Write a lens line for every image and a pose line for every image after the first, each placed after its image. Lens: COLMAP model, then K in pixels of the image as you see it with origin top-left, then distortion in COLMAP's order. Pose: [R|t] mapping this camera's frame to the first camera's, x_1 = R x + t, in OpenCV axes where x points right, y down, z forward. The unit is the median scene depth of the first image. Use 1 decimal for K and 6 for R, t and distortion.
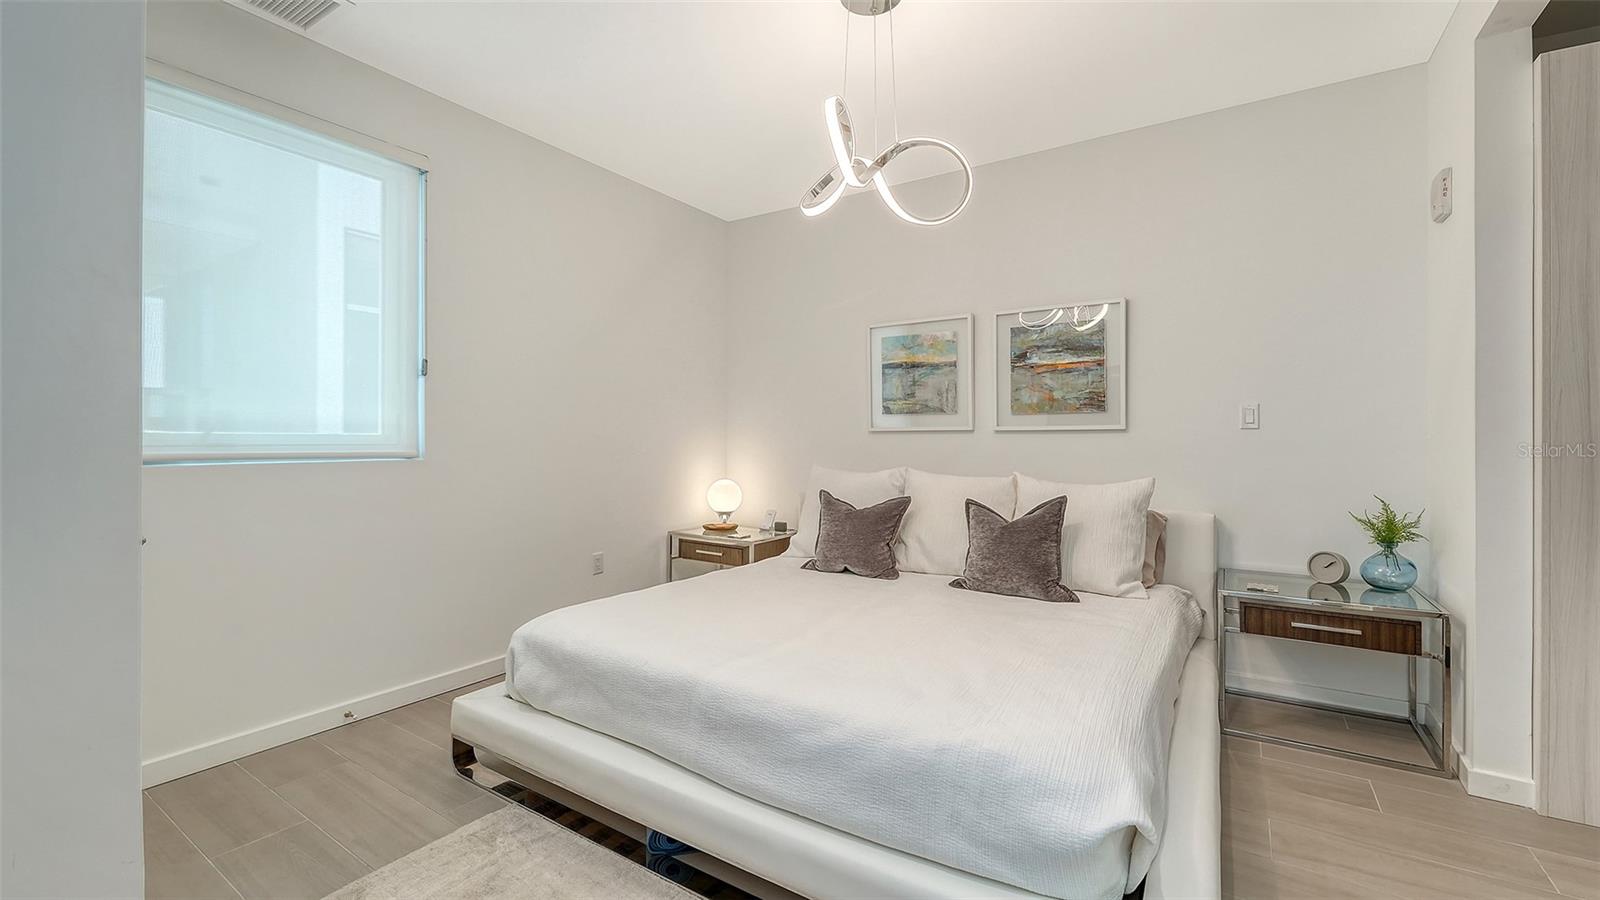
lens RADIAL K [[653.0, 0, 809.2], [0, 653.0, 455.3], [0, 0, 1]] dist [0.006657, -0.001835]
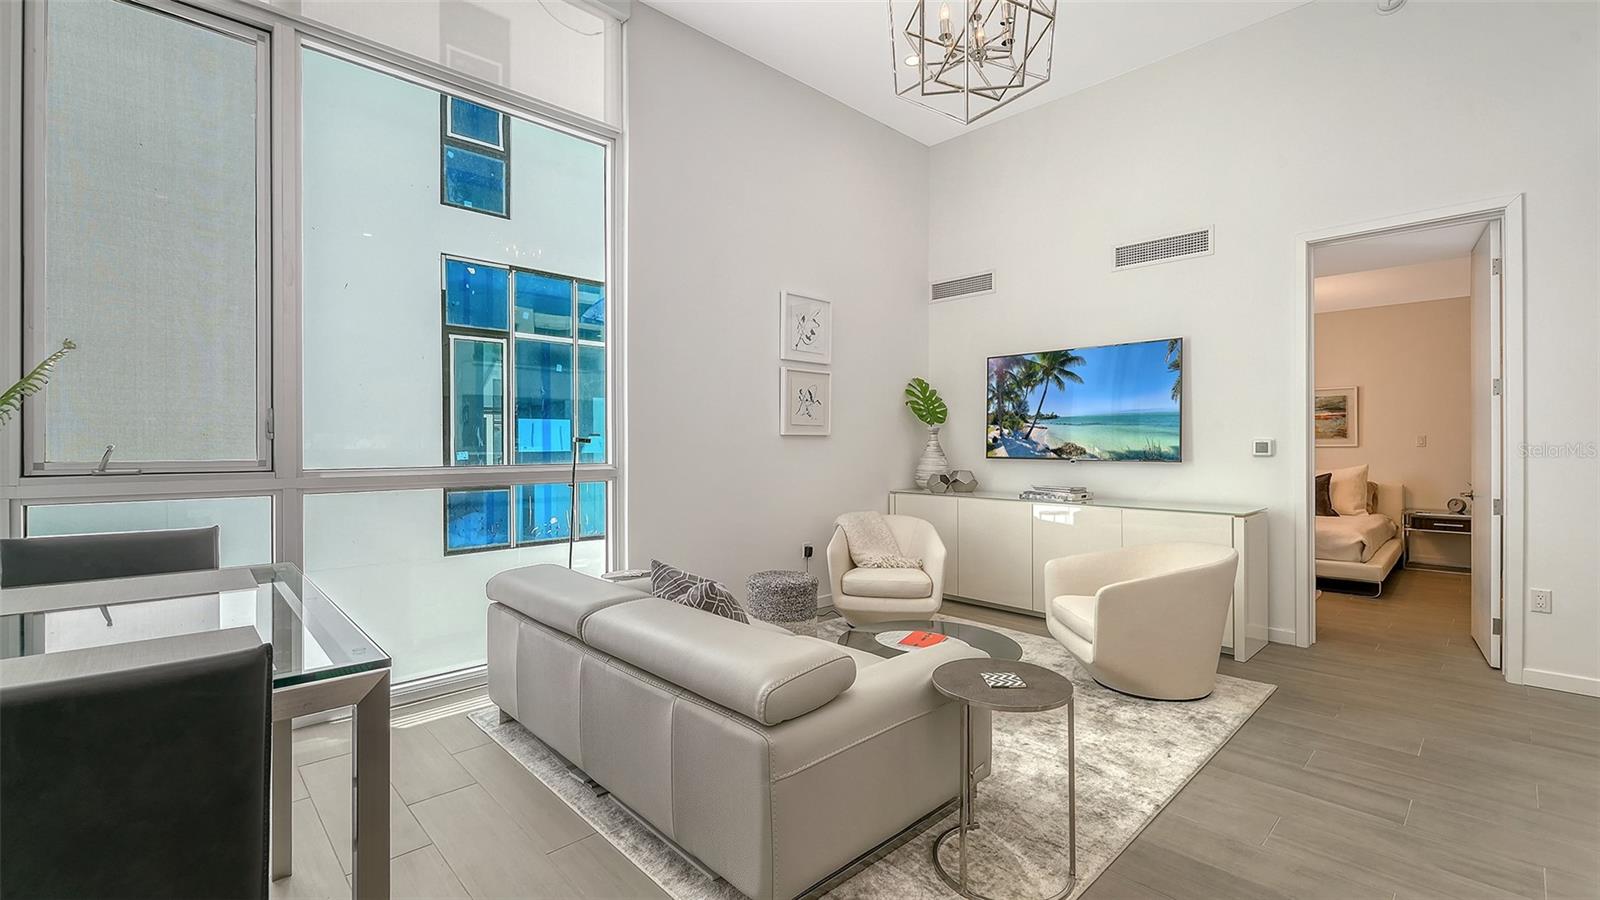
lens RADIAL K [[668.1, 0, 809.3], [0, 668.1, 446.9], [0, 0, 1]] dist [-0.003557, 0.000013]
pose [[0.972141, -0.008152, -0.234254, -0.886195], [0.007870, 0.999967, -0.002138, -0.052267], [0.234264, 0.000235, 0.972173, -1.821931]]
